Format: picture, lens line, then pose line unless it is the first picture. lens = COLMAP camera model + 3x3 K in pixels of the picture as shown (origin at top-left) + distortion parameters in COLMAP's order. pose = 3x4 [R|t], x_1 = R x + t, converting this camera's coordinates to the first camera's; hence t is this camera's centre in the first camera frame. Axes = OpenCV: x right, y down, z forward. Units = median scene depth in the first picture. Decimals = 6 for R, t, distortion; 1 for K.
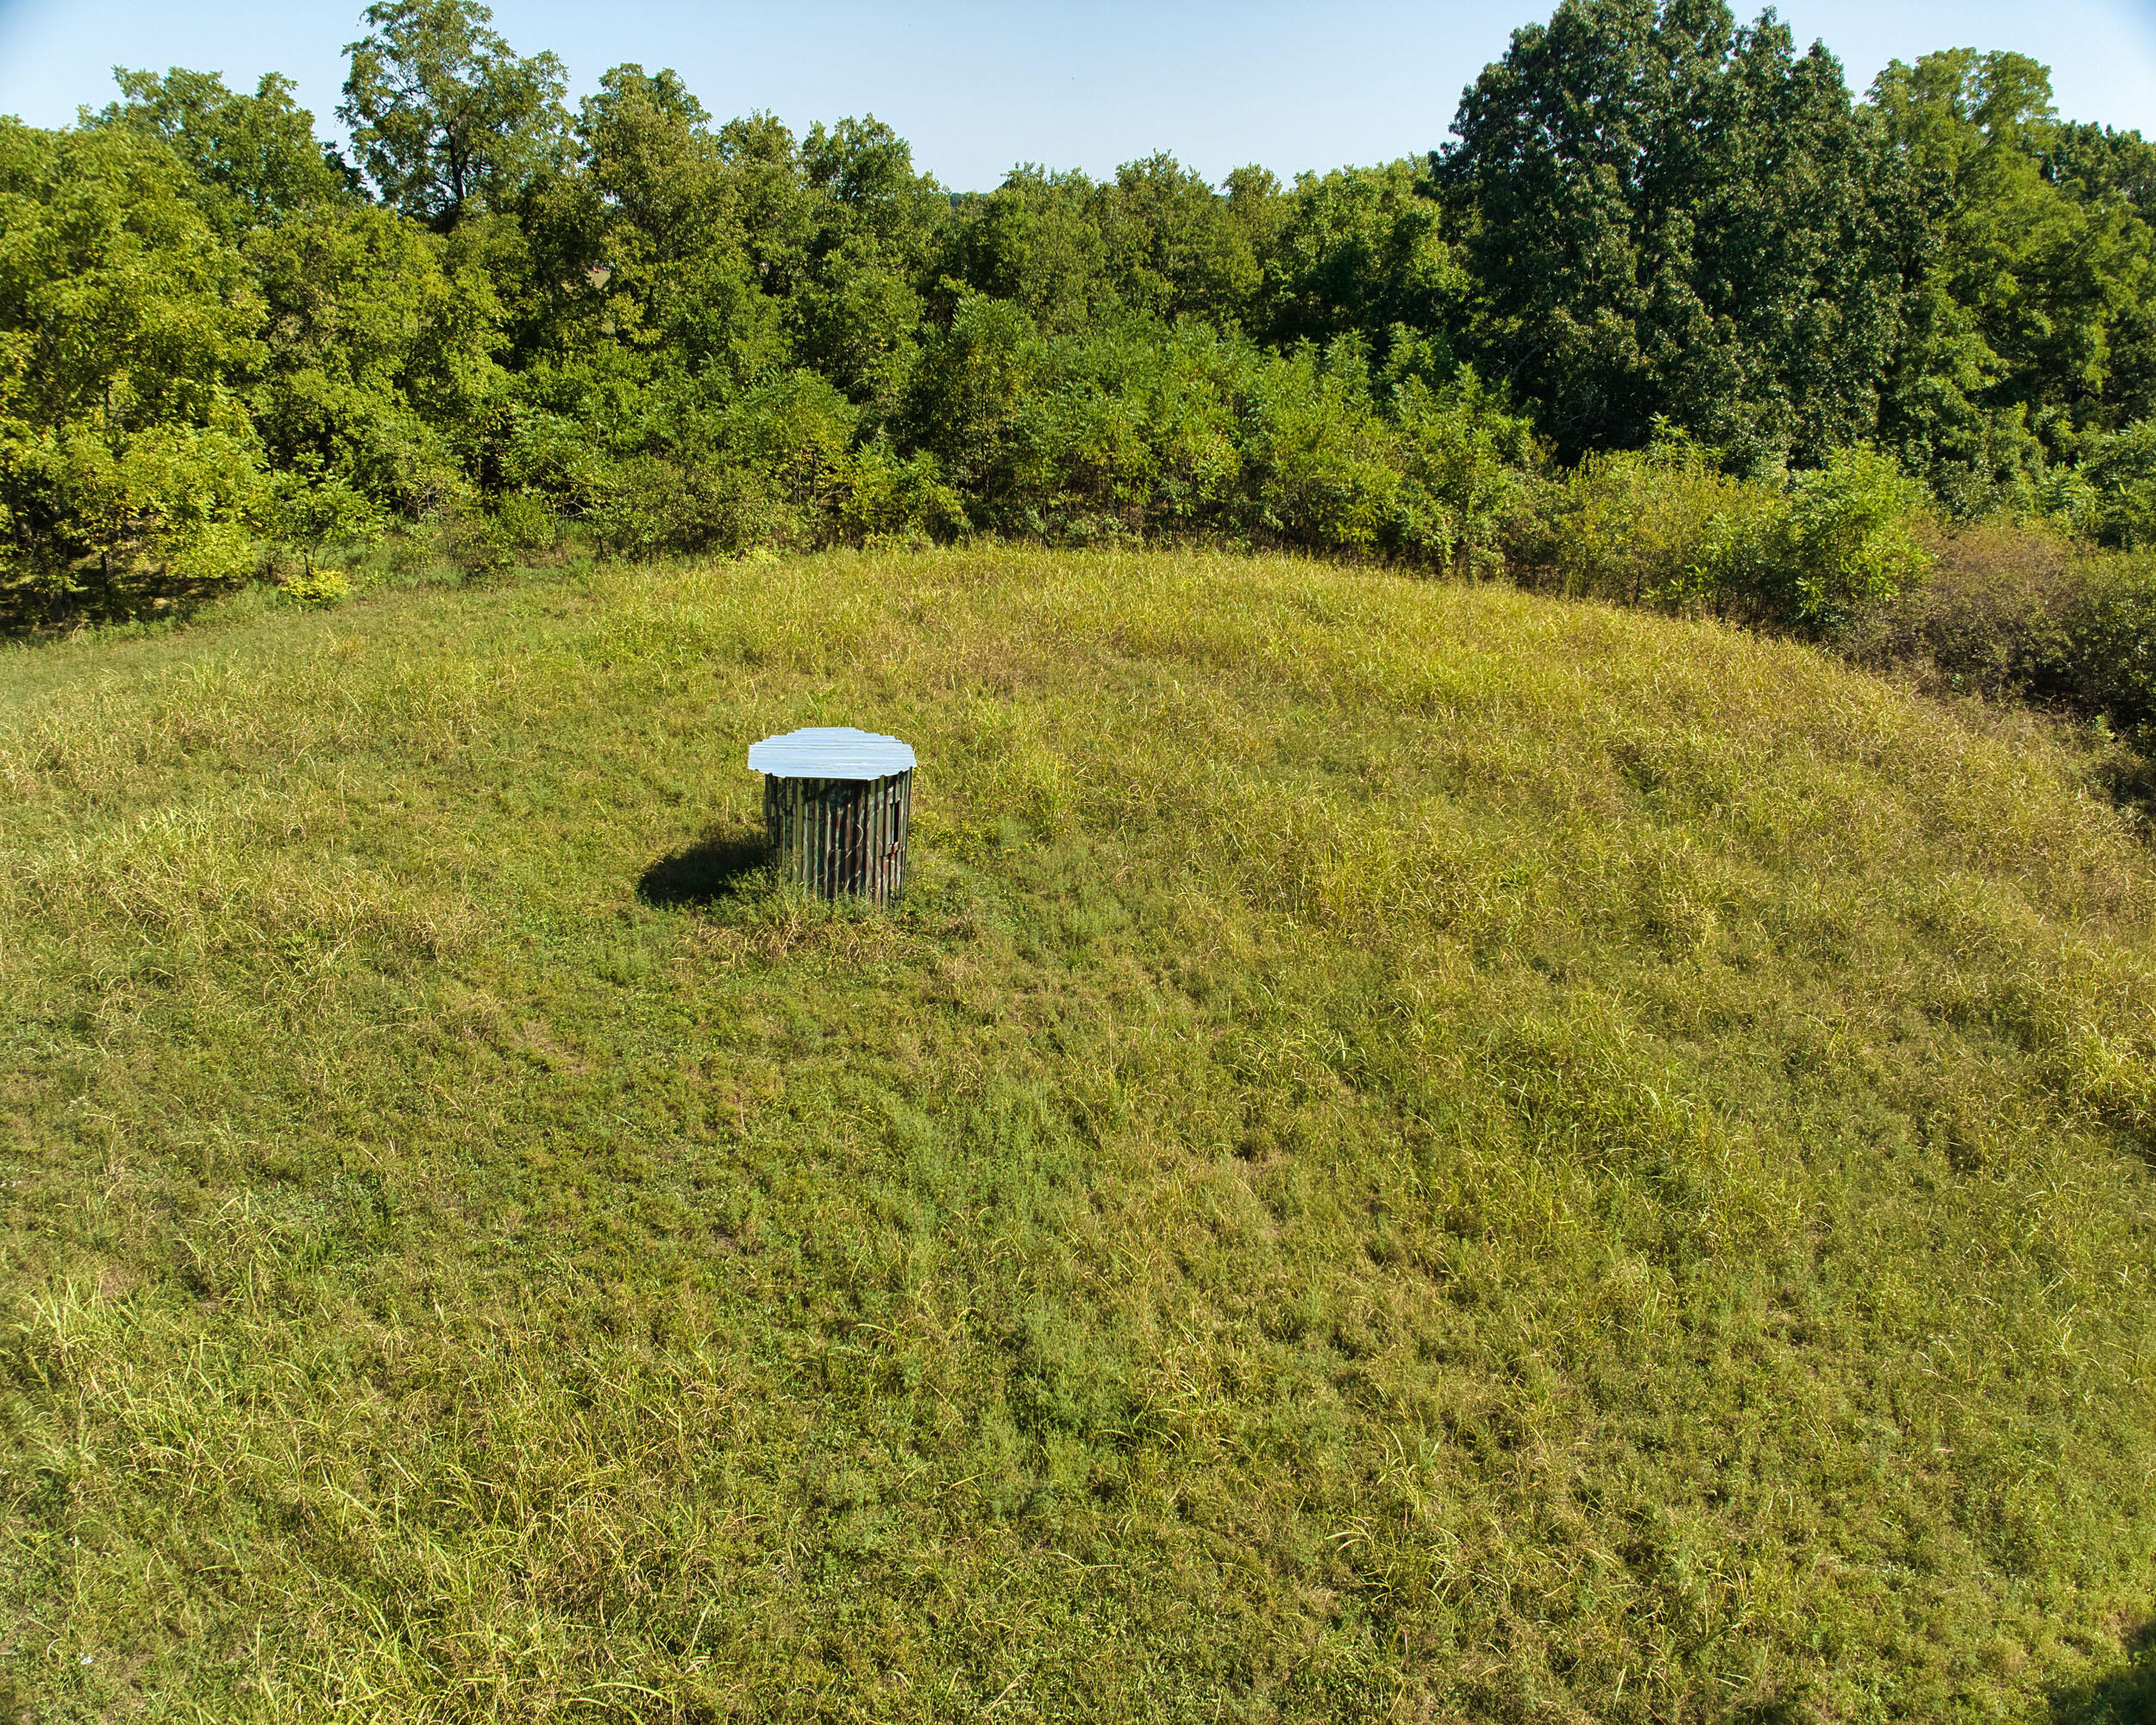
lens RADIAL K [[1619.0, 0, 1071.7], [0, 1619.0, 851.4], [0, 0, 1]] dist [-0.103662, -0.012872]
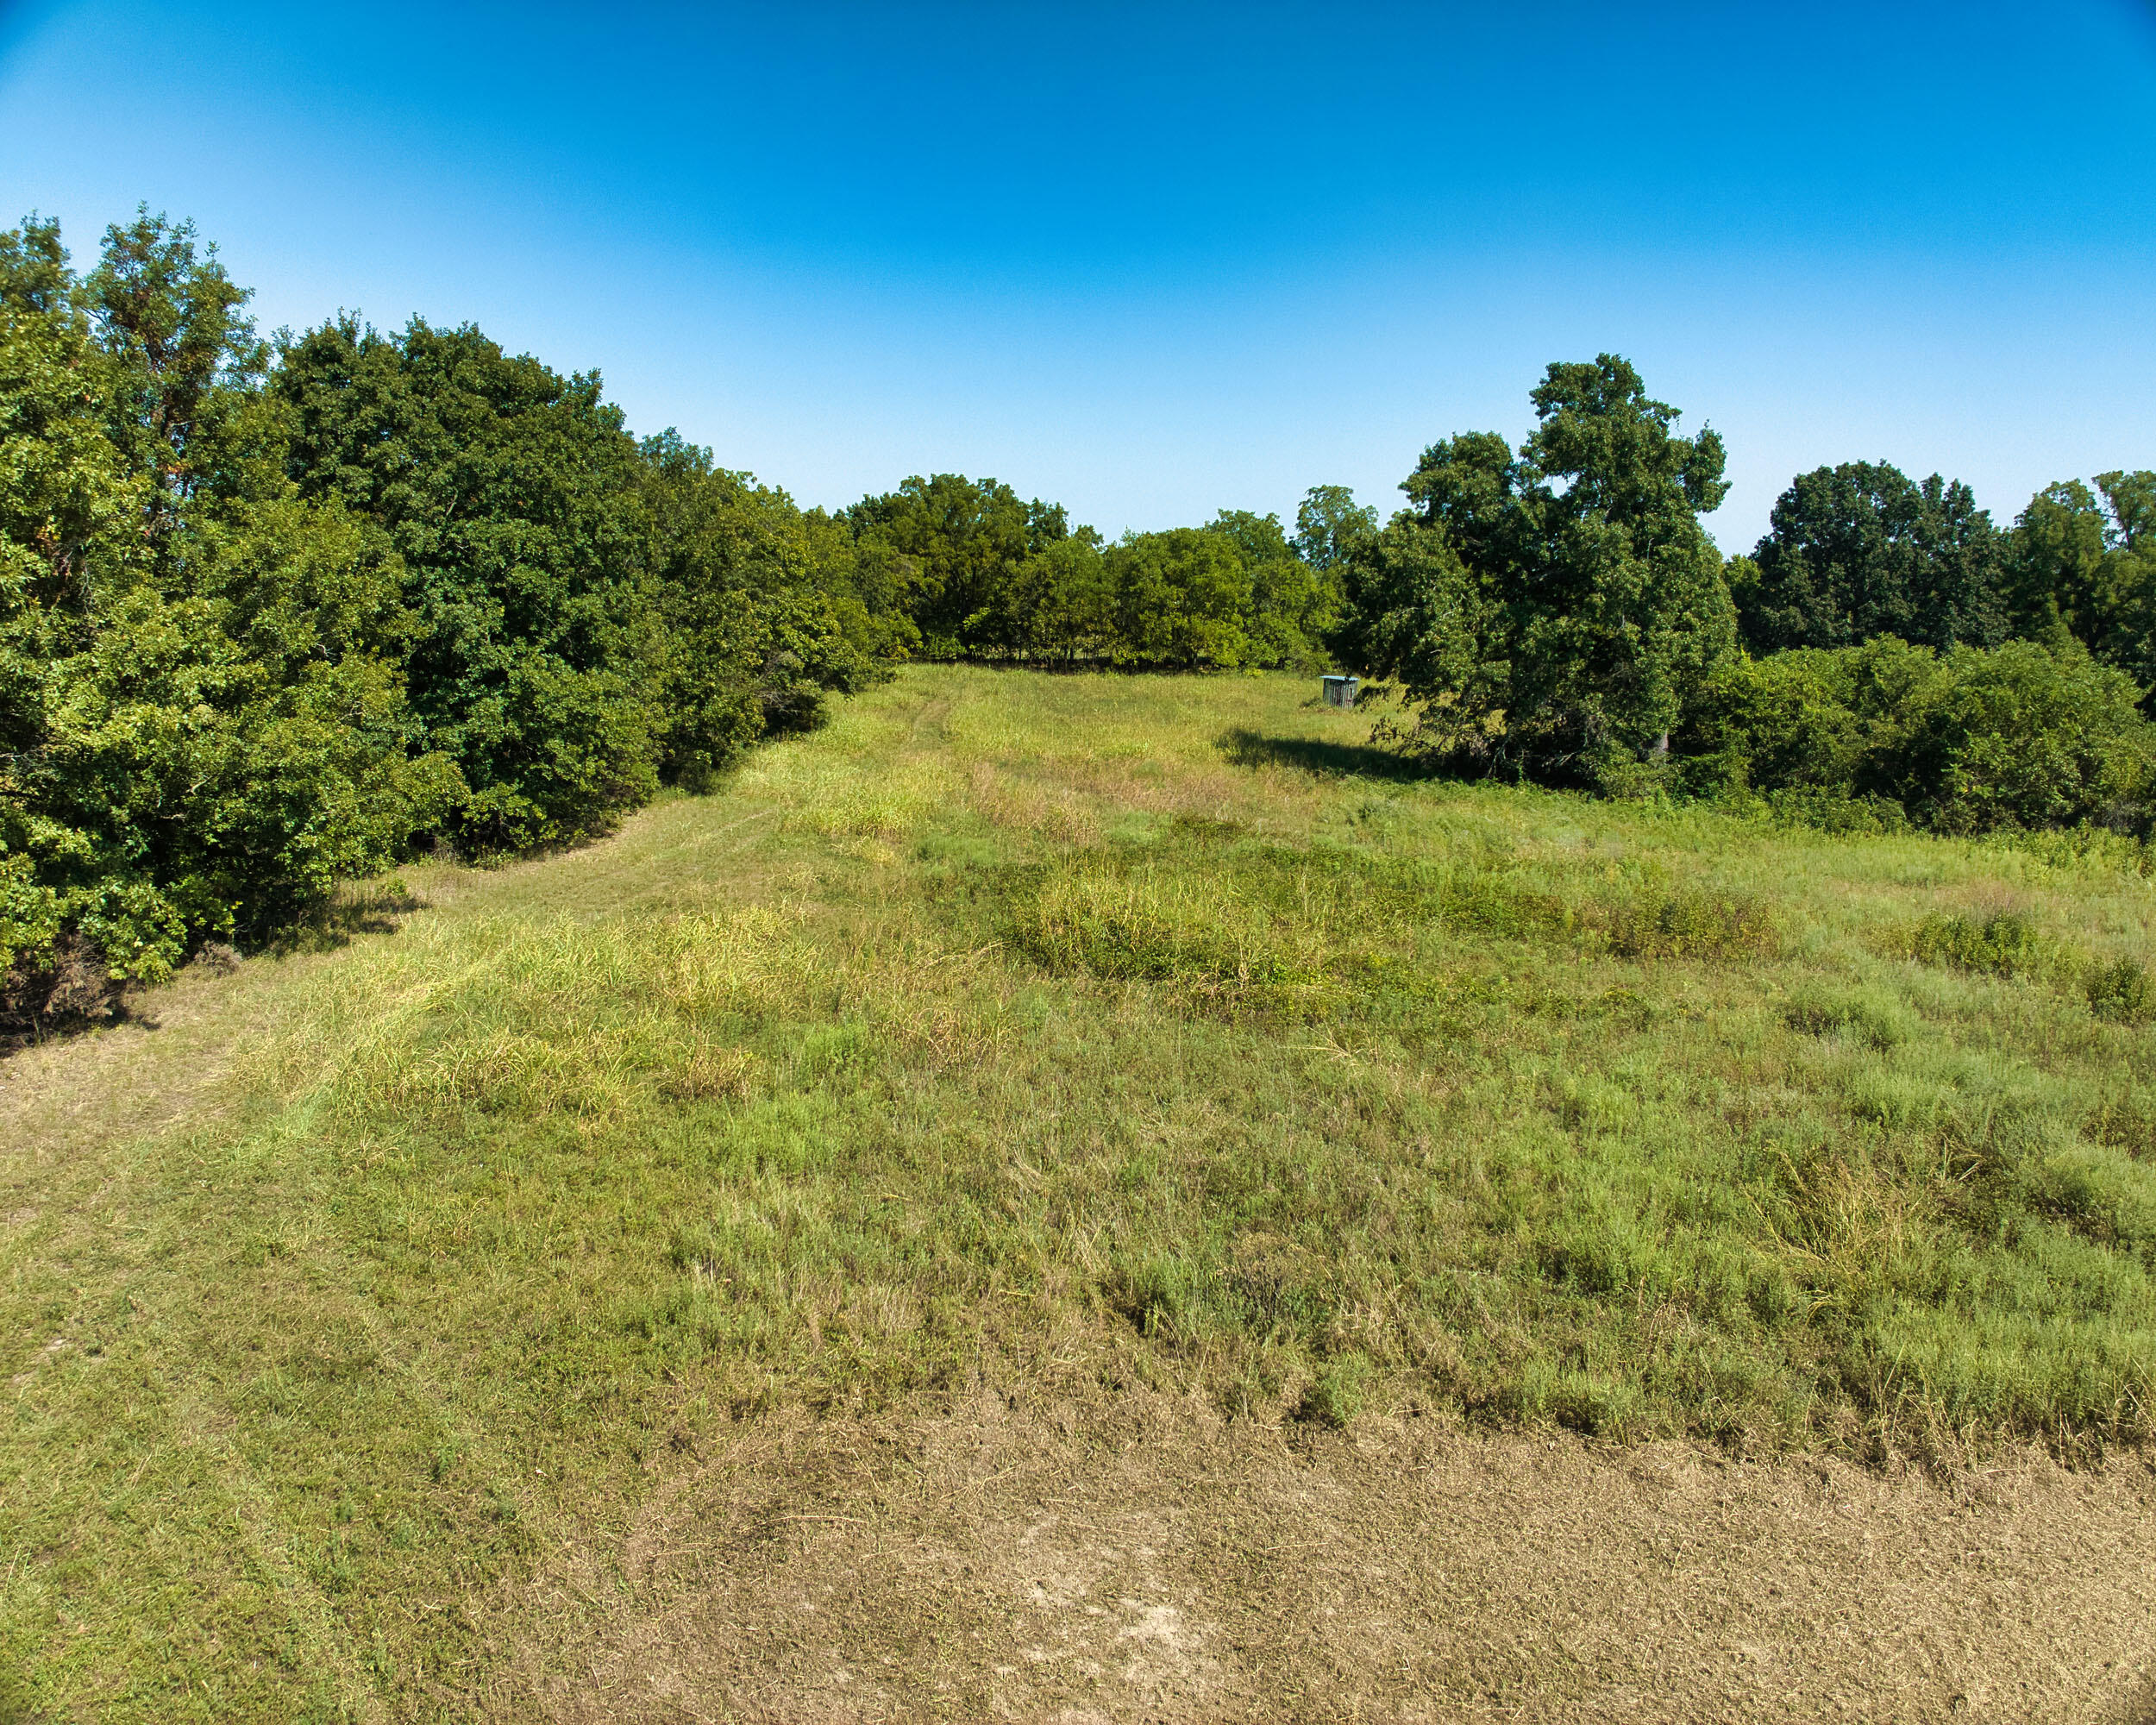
lens RADIAL K [[1619.0, 0, 1077.3], [0, 1619.0, 861.8], [0, 0, 1]] dist [-0.103662, -0.012872]
pose [[0.821740, 0.092226, -0.562350, 0.884613], [-0.207228, 0.967618, -0.144124, 0.599504], [0.530848, 0.234967, 0.814243, -1.418562]]
